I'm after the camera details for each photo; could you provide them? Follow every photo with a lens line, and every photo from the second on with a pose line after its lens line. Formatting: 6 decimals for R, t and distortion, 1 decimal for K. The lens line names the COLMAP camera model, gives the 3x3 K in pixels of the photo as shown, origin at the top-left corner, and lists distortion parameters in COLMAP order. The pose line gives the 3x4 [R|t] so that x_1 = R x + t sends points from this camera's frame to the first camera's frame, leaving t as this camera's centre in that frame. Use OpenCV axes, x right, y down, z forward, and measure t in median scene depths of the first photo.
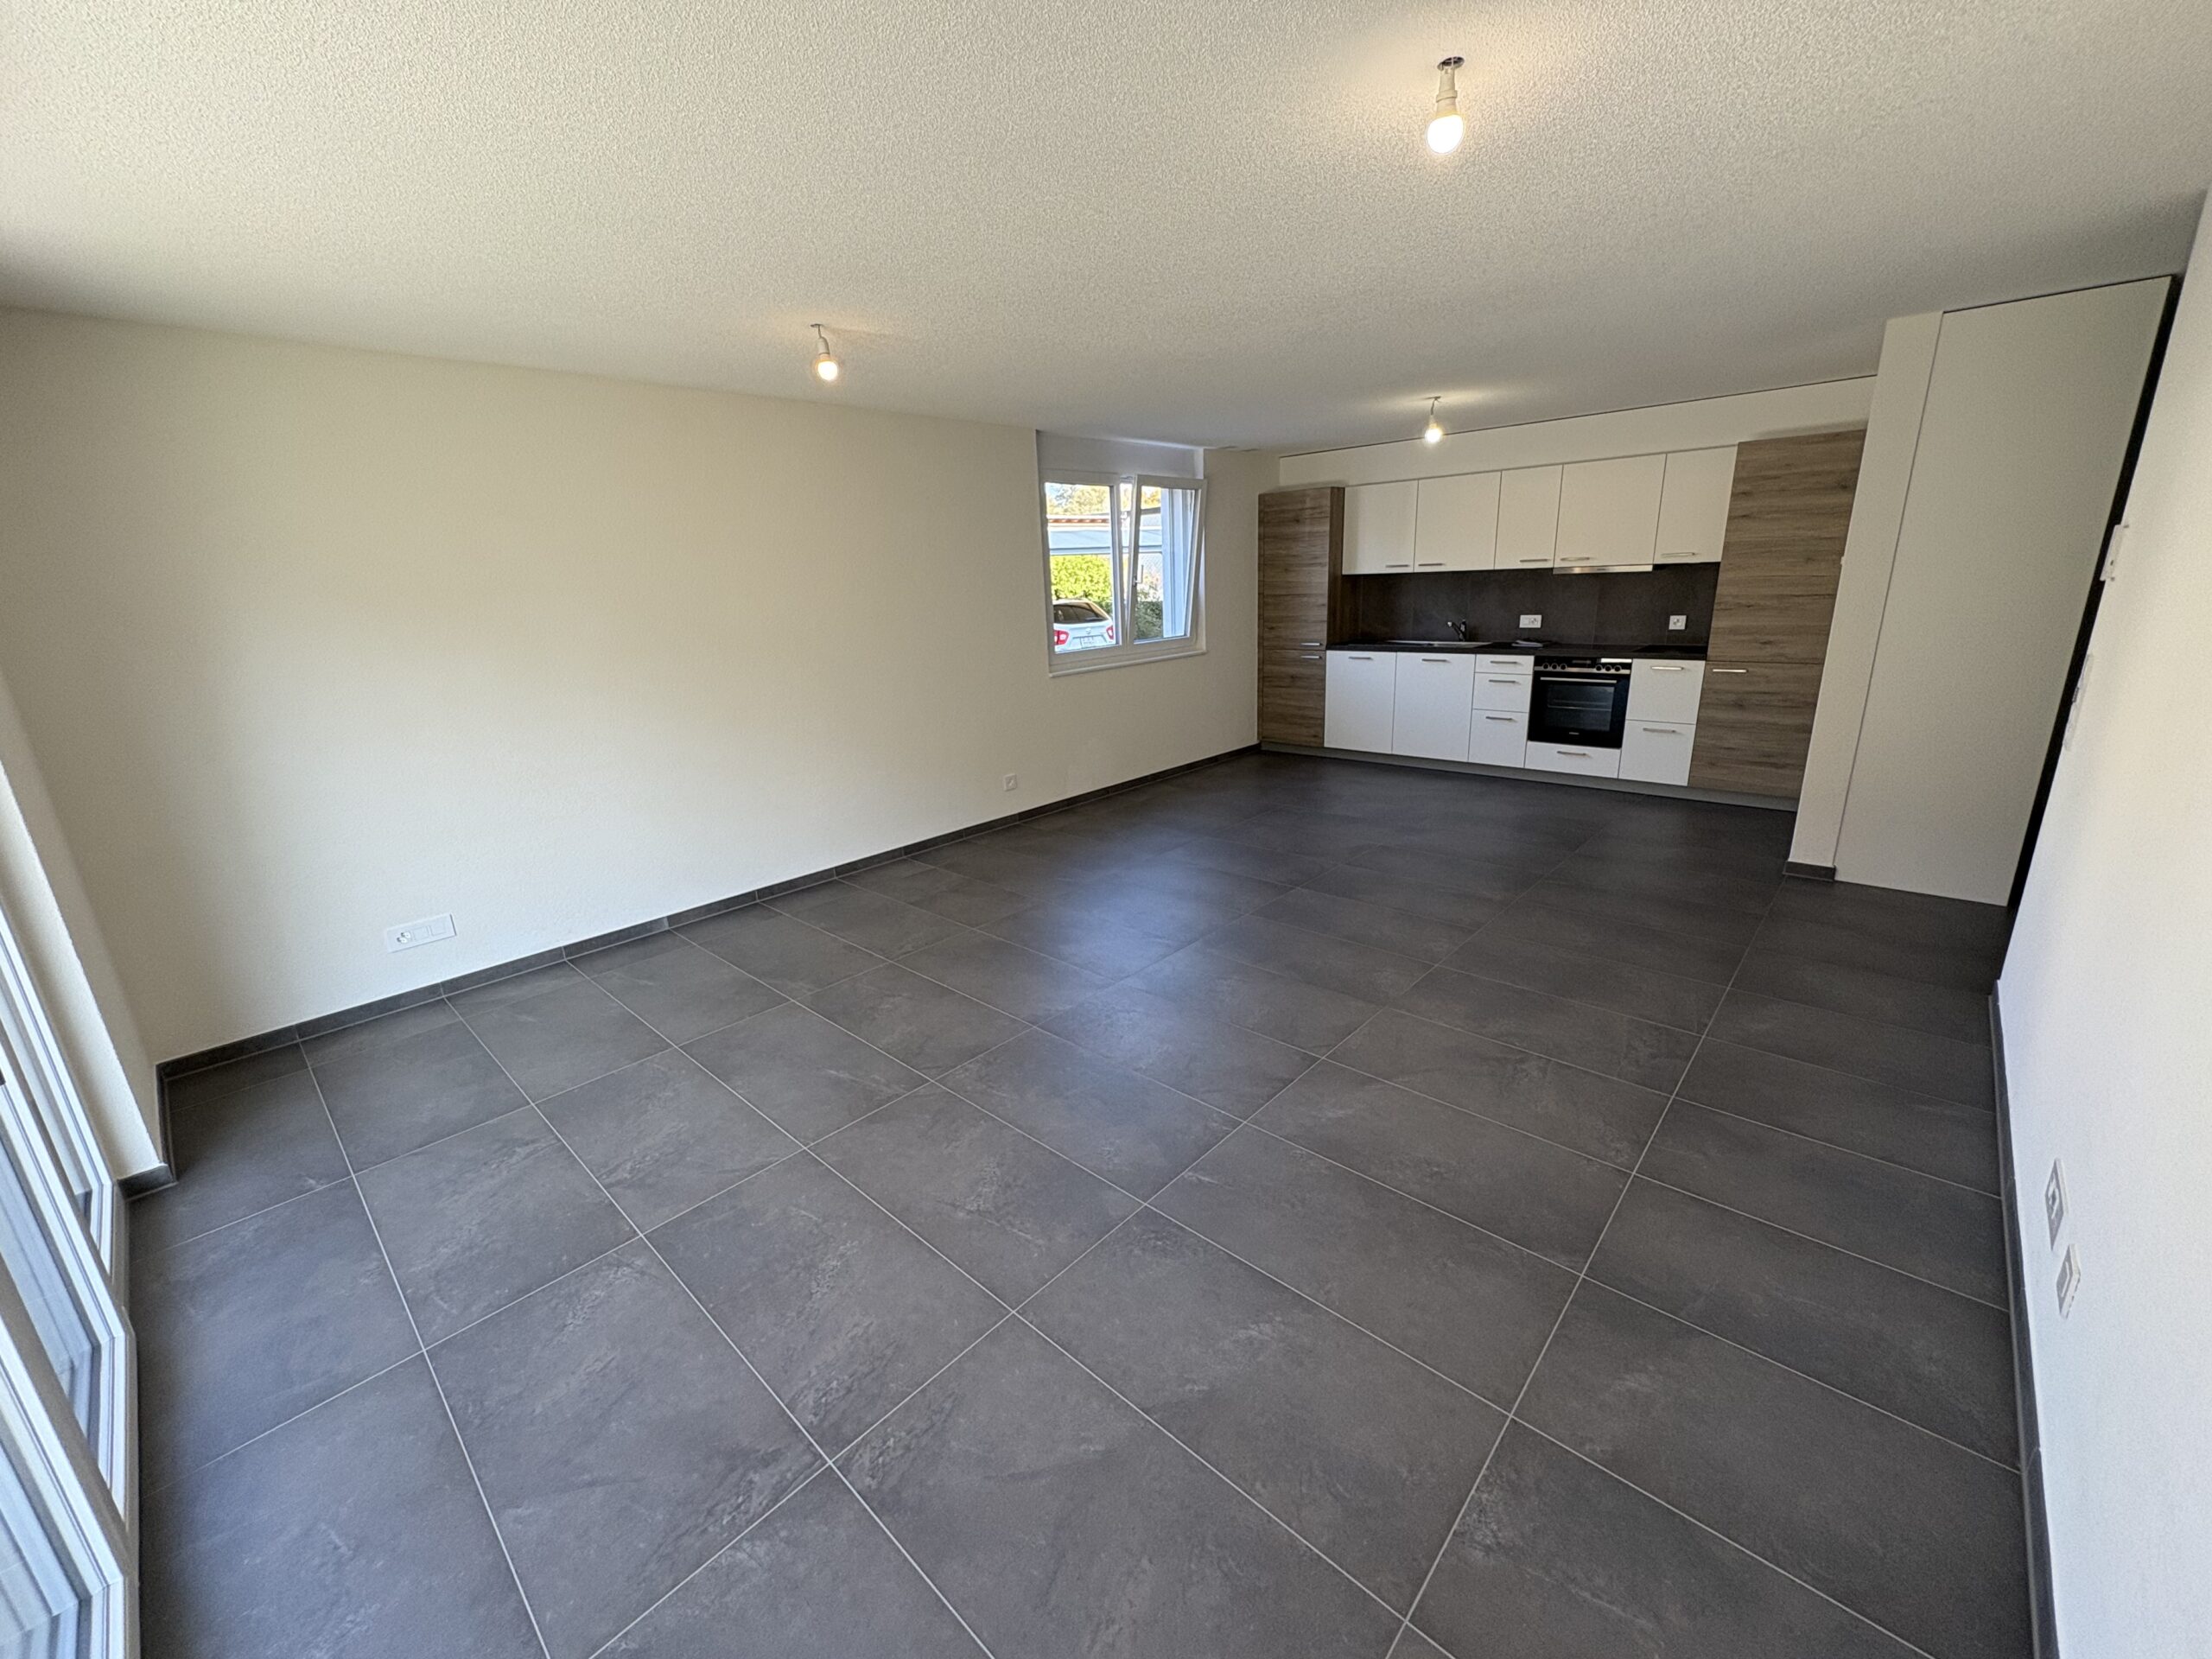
lens RADIAL K [[882.1, 0, 1106.0], [0, 882.1, 829.5], [0, 0, 1]] dist [-0.002105, -0.000175]
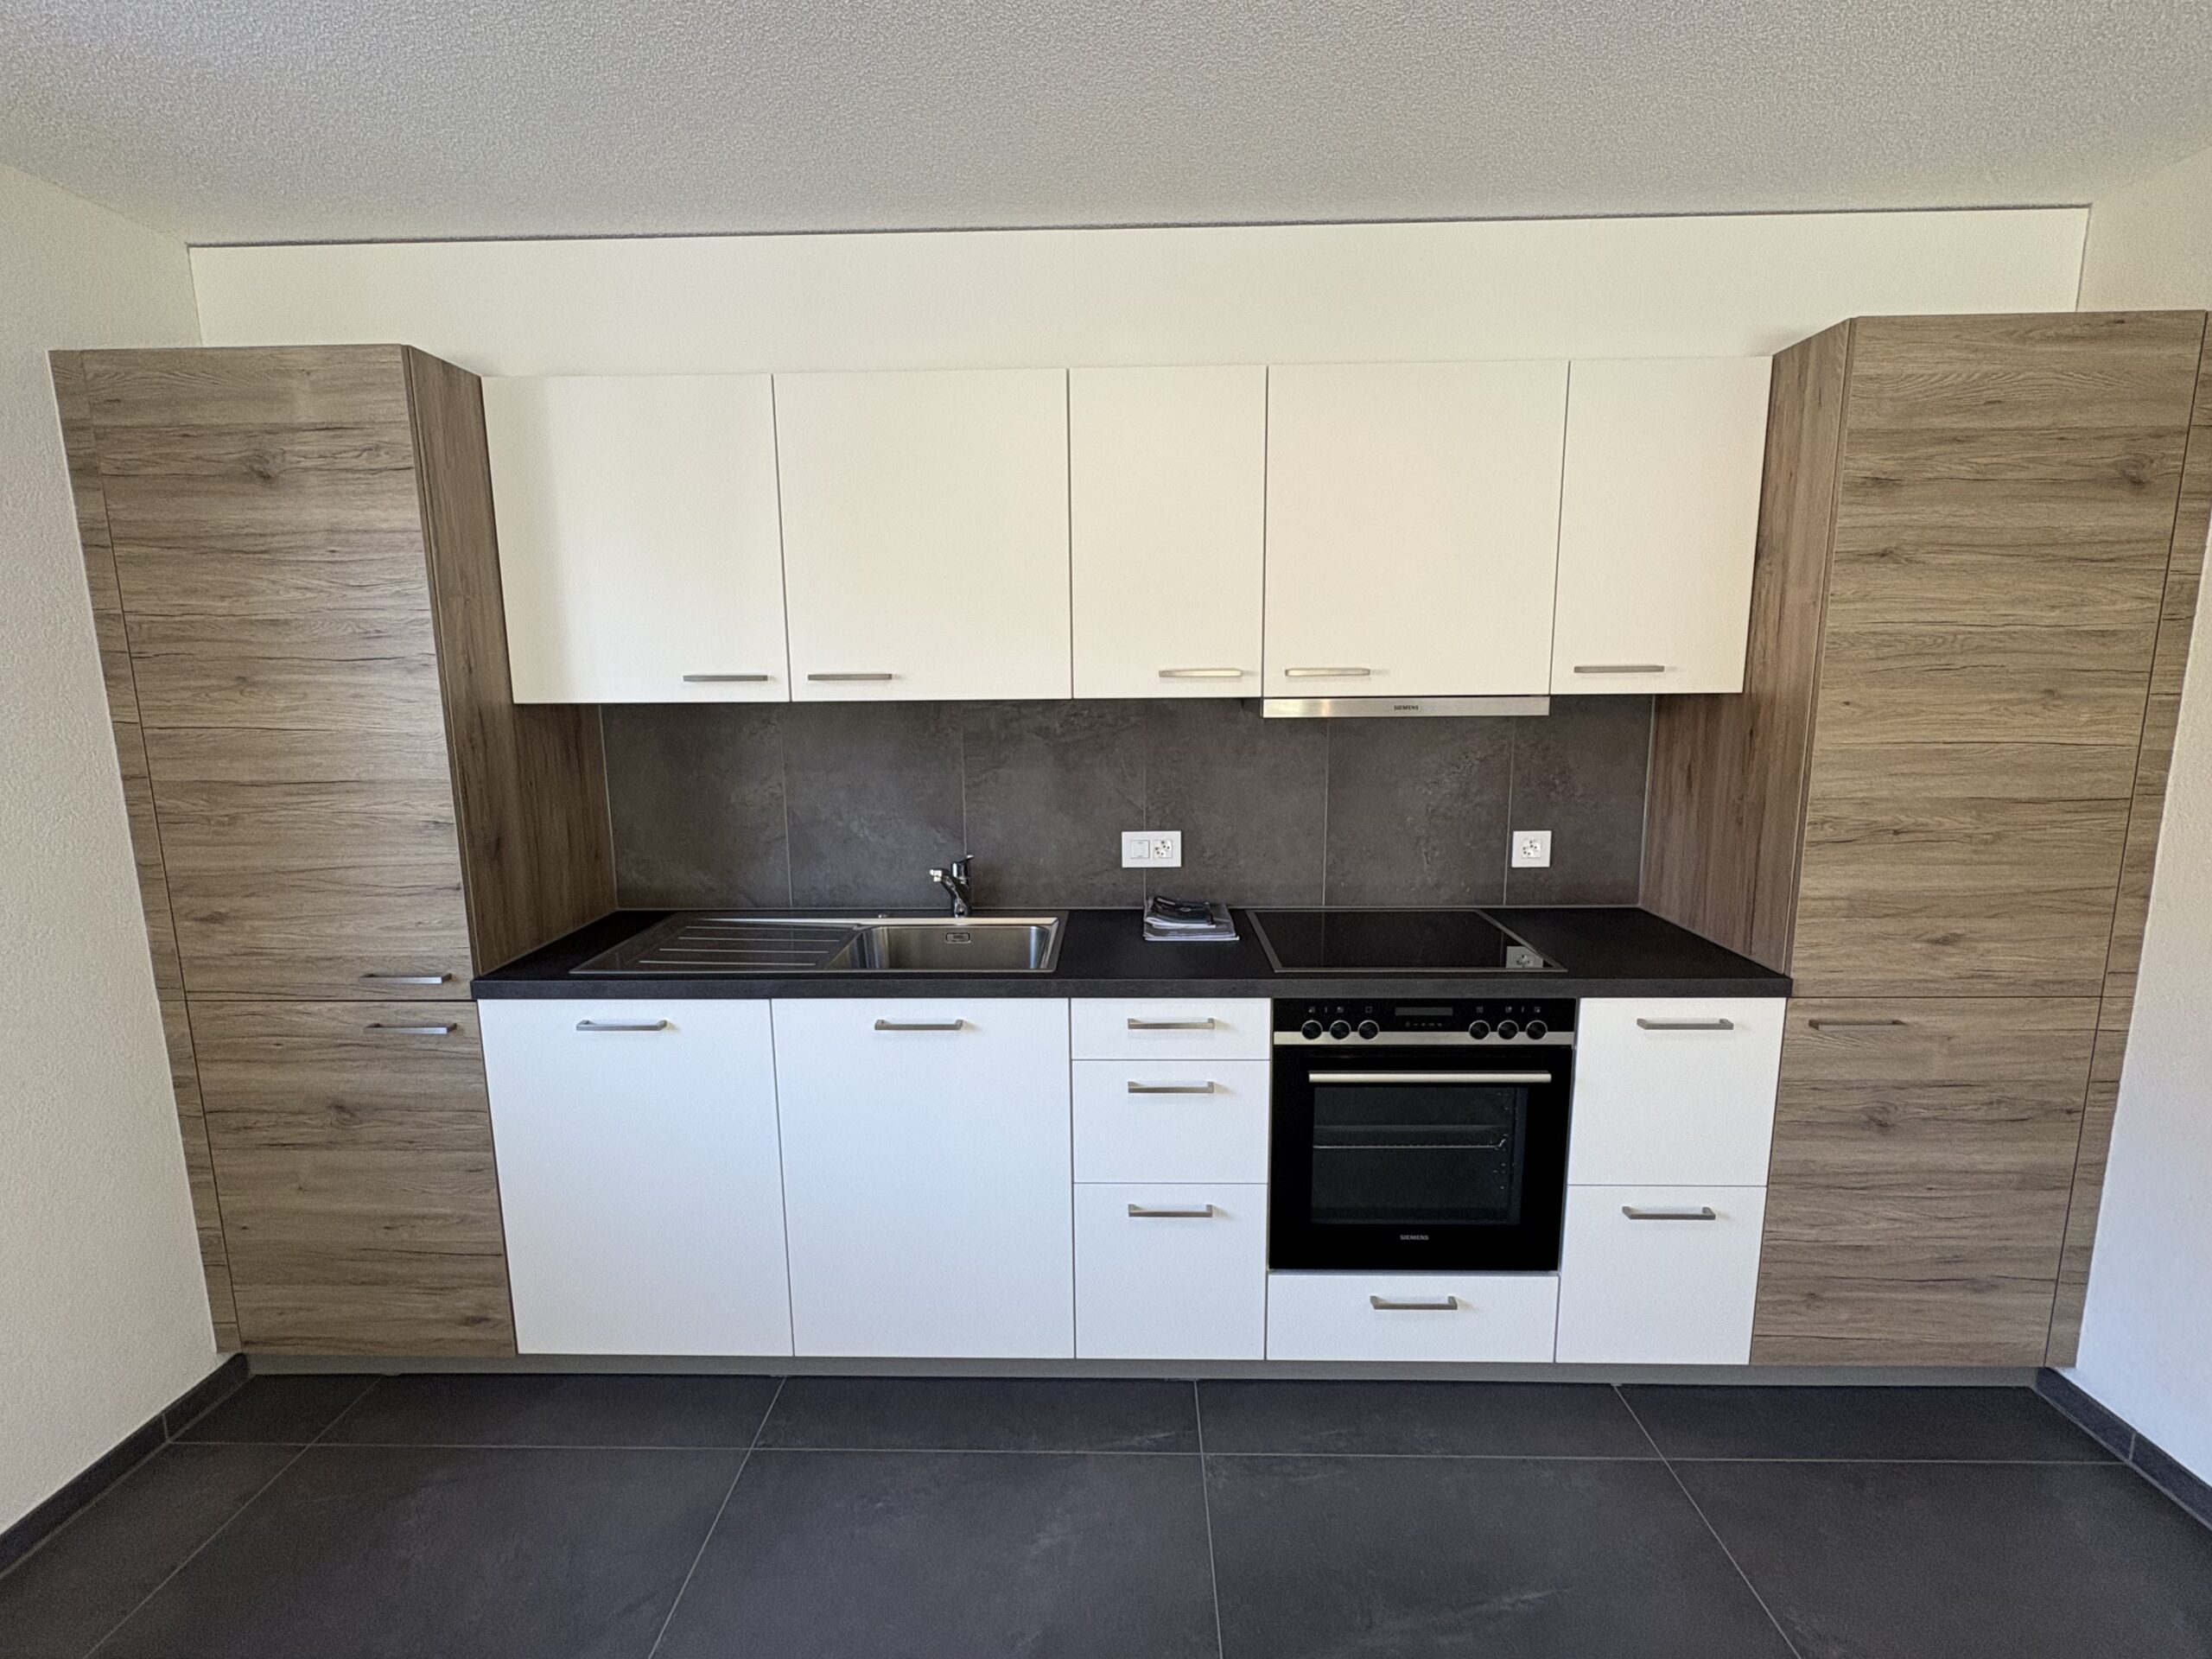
lens RADIAL K [[929.1, 0, 1080.3], [0, 929.1, 818.3], [0, 0, 1]] dist [-0.001791, -0.000051]
pose [[0.750602, -0.070197, 0.657015, 0.230148], [0.162532, 0.983405, -0.080614, -0.224934], [-0.640452, 0.167295, 0.749555, 0.753897]]
